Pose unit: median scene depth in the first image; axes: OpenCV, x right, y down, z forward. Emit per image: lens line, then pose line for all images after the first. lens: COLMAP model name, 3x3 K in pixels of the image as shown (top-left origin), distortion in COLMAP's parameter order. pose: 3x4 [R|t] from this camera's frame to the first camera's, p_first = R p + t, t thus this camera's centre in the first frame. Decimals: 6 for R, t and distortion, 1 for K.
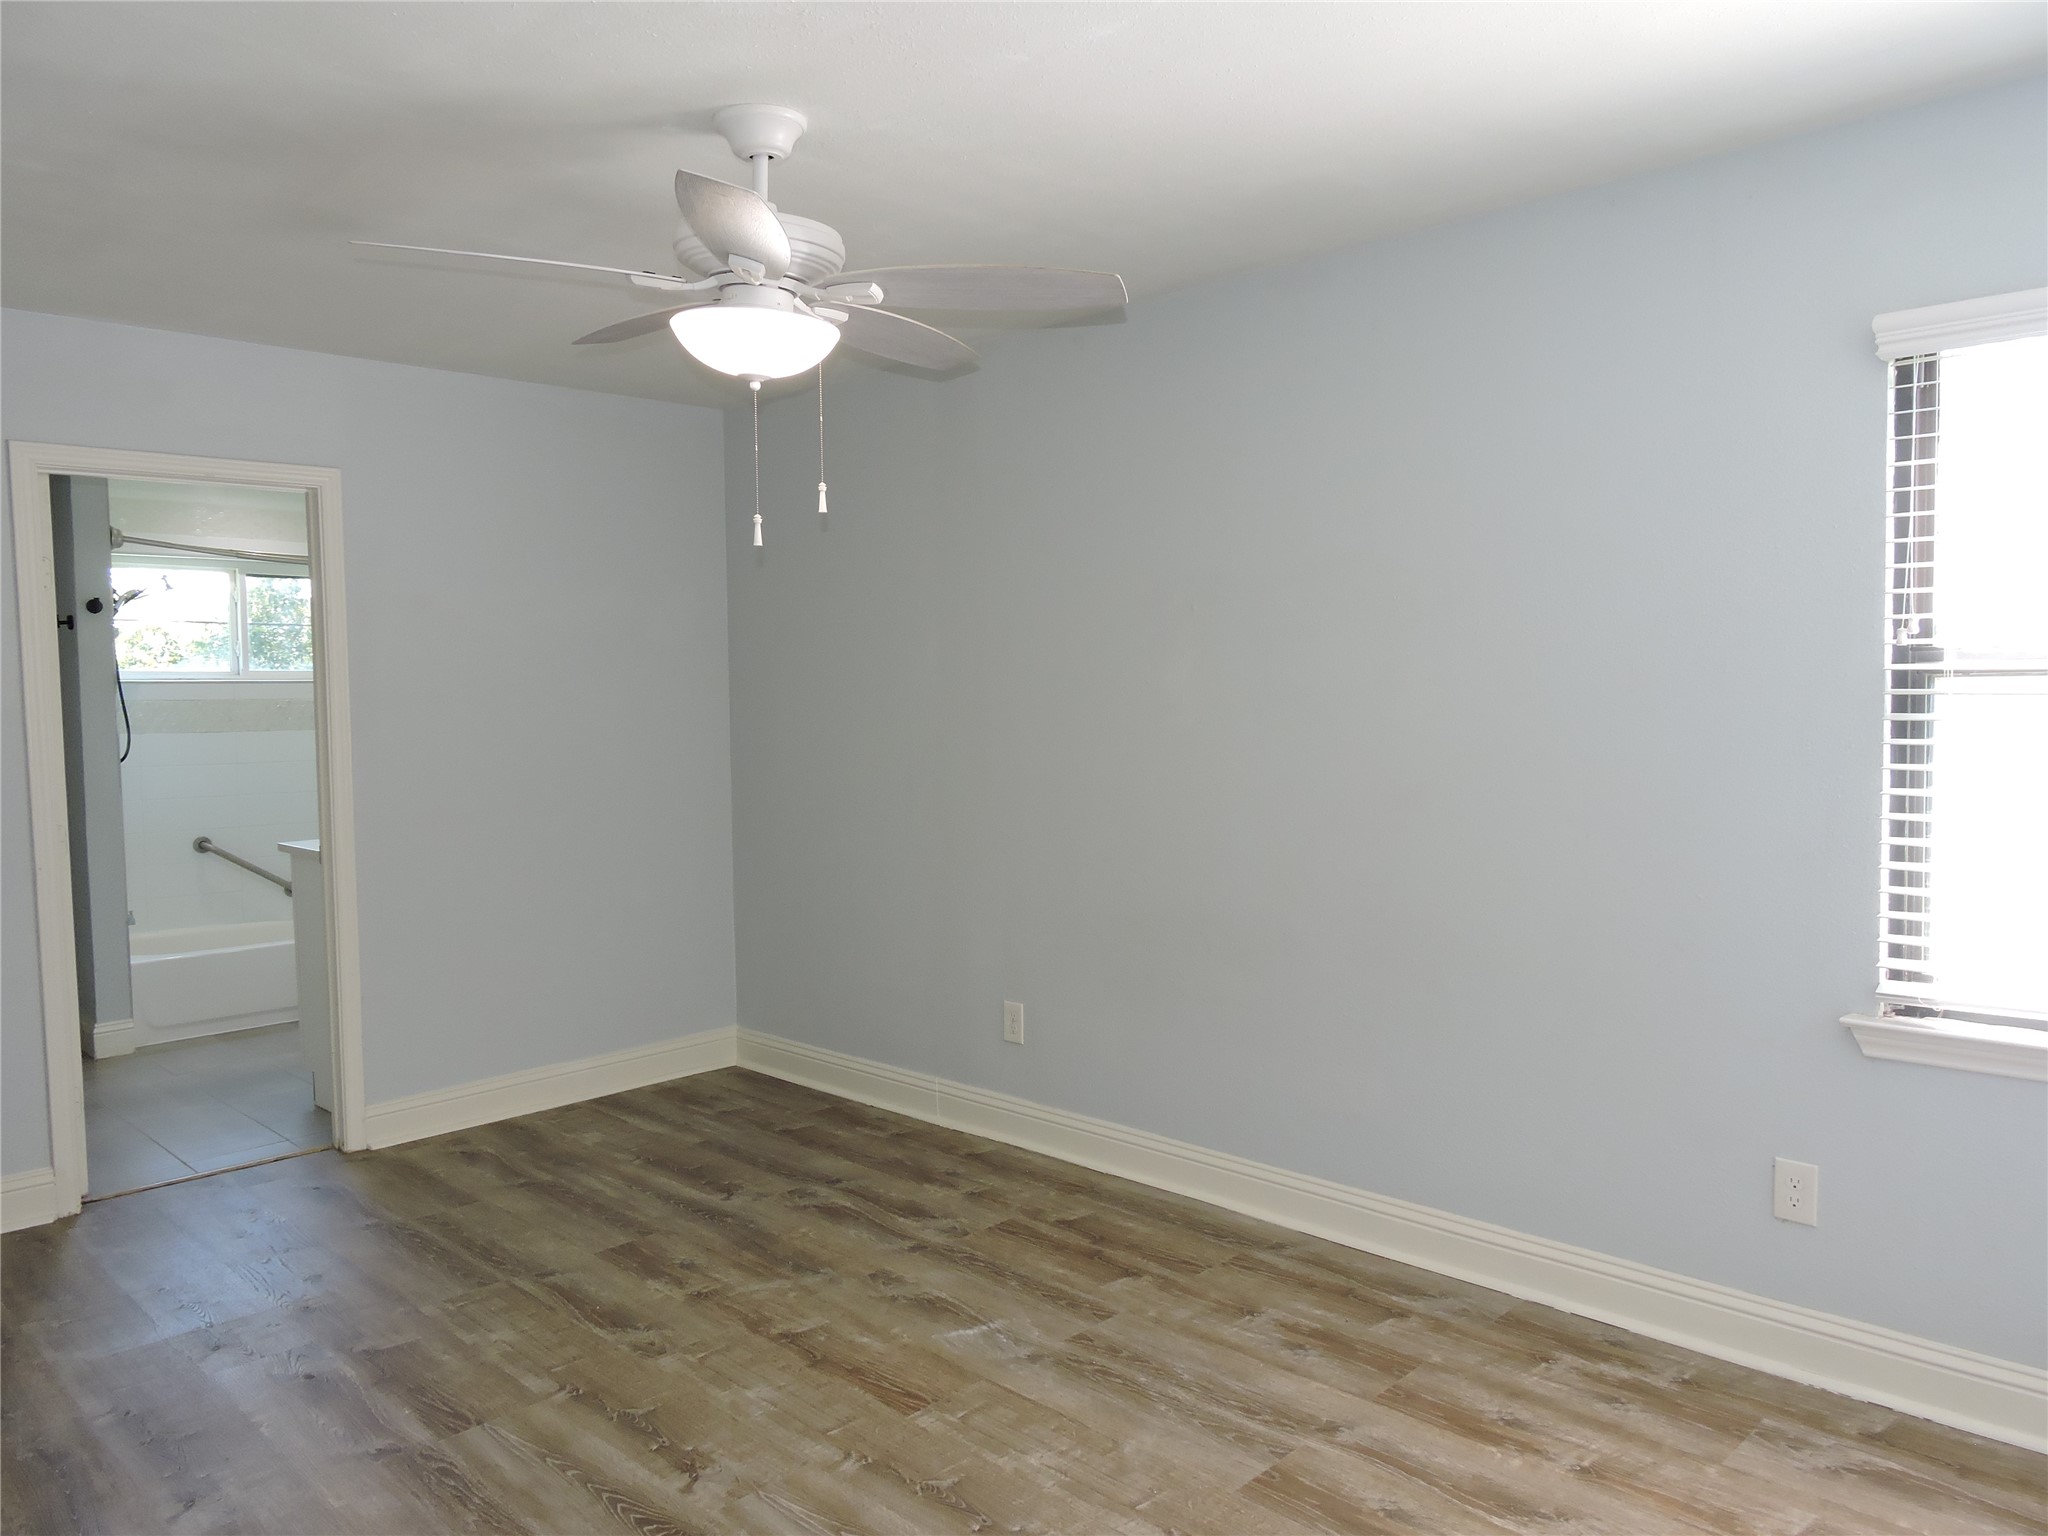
lens RADIAL K [[1458.1, 0, 1036.1], [0, 1458.1, 776.9], [0, 0, 1]] dist [-0.002151, -0.002743]
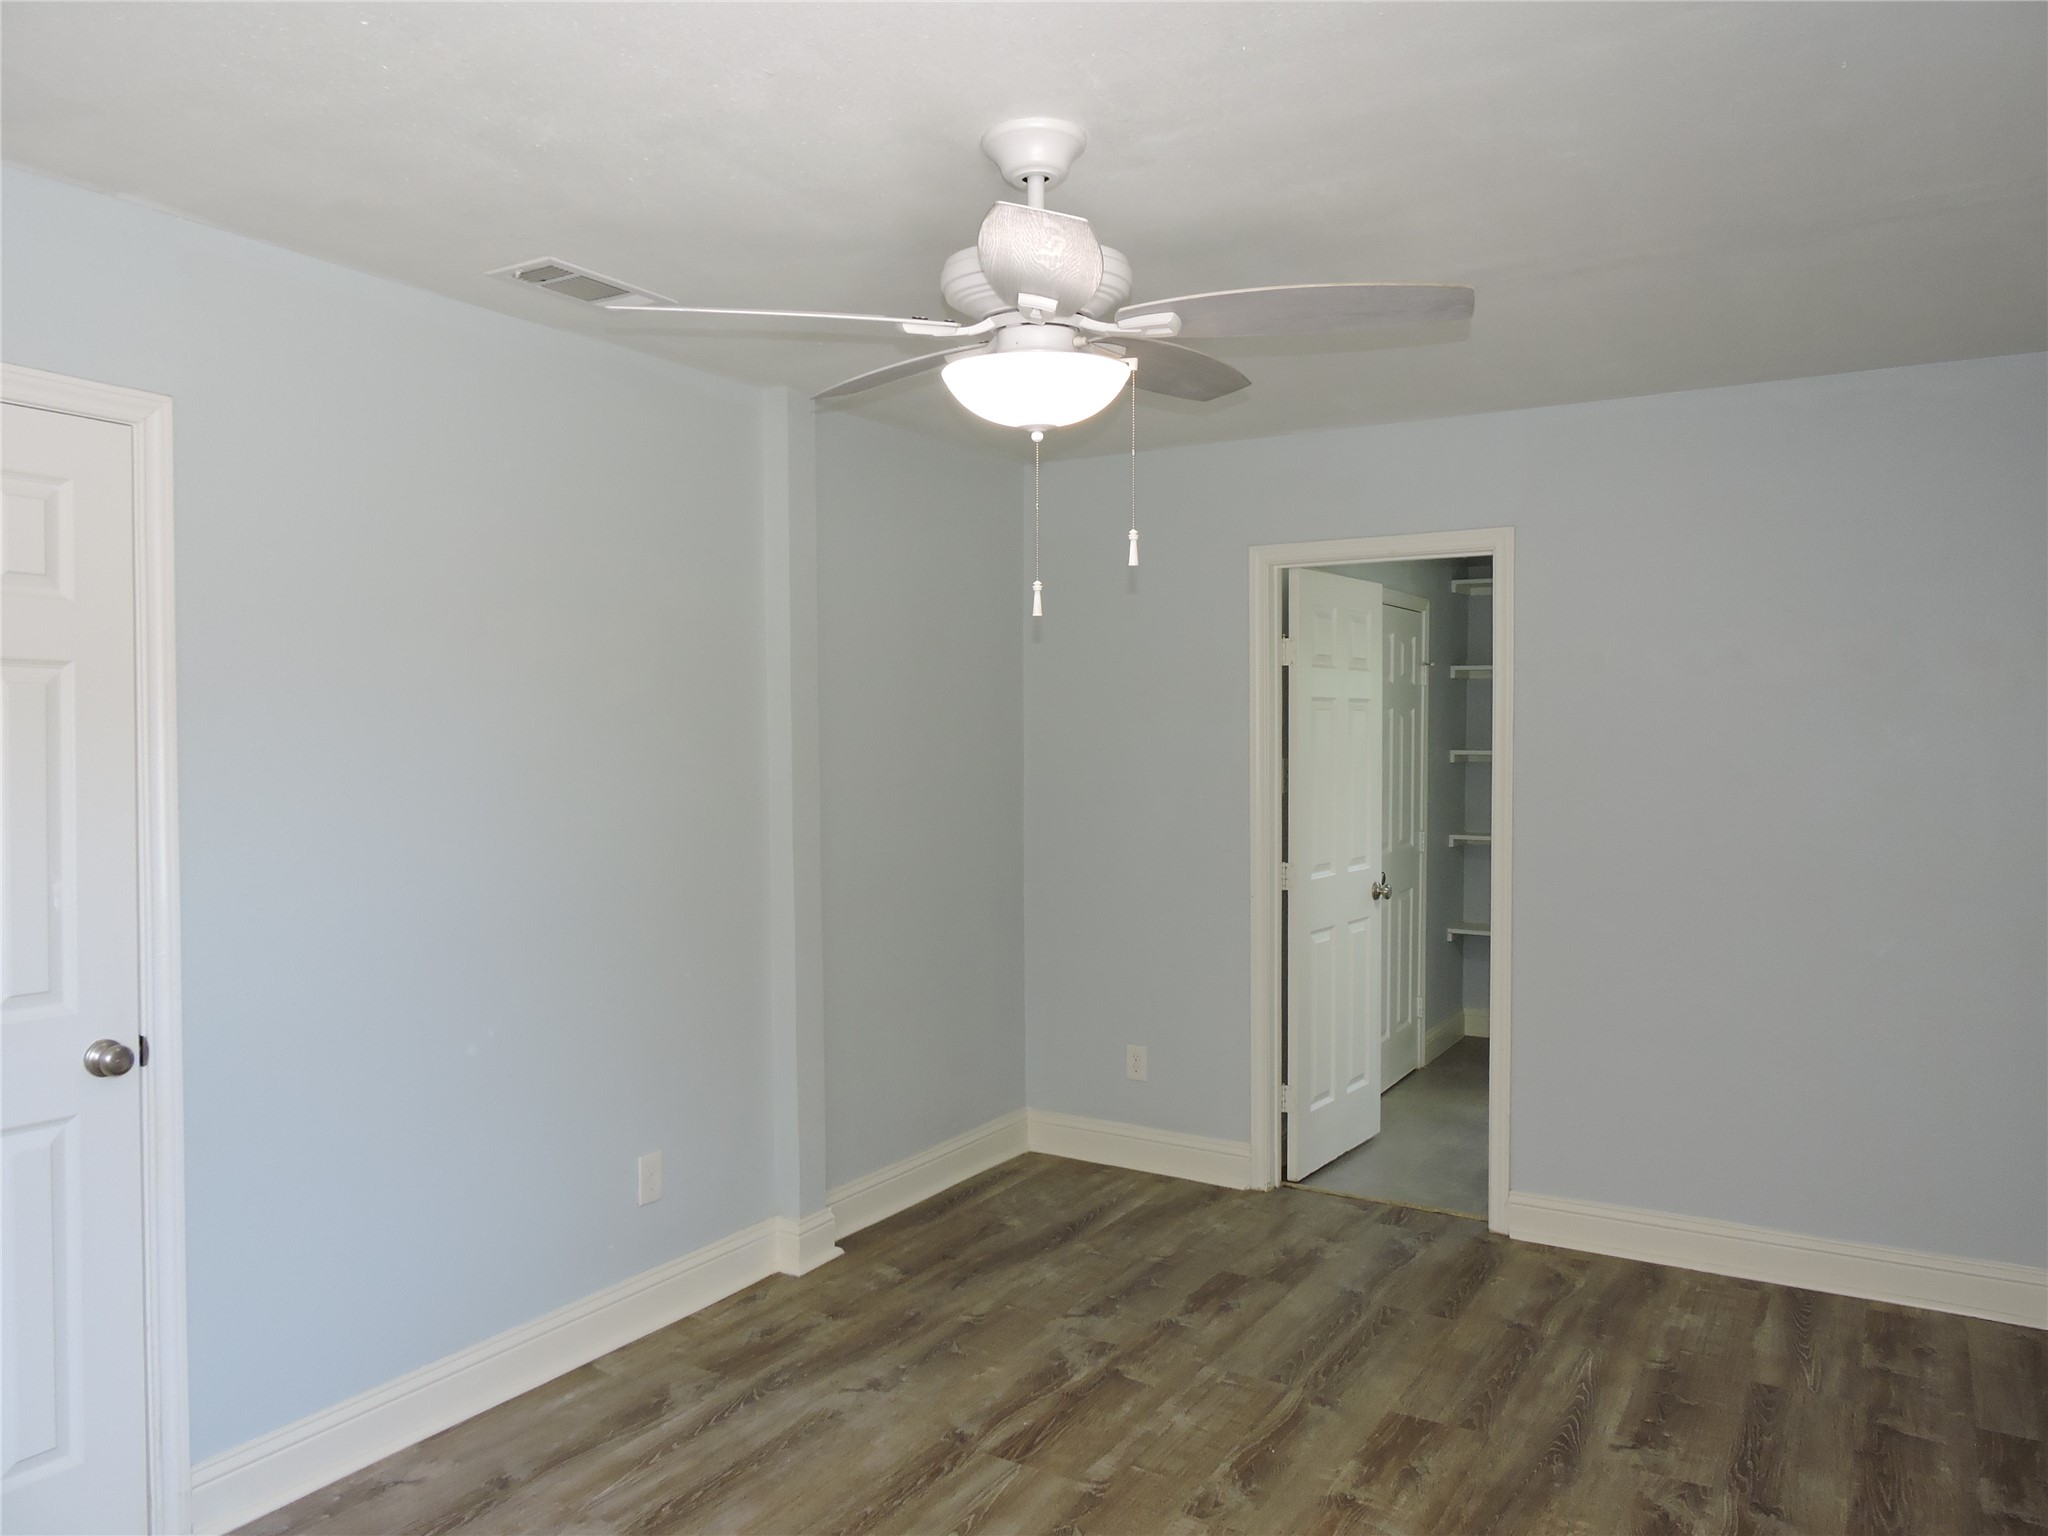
lens RADIAL K [[1458.1, 0, 1025.3], [0, 1458.1, 771.6], [0, 0, 1]] dist [-0.002151, -0.002743]
pose [[0.228292, 0.038192, -0.972843, 0.627687], [-0.067801, 0.997428, 0.023246, -0.078294], [0.971229, 0.060653, 0.230294, 0.739032]]
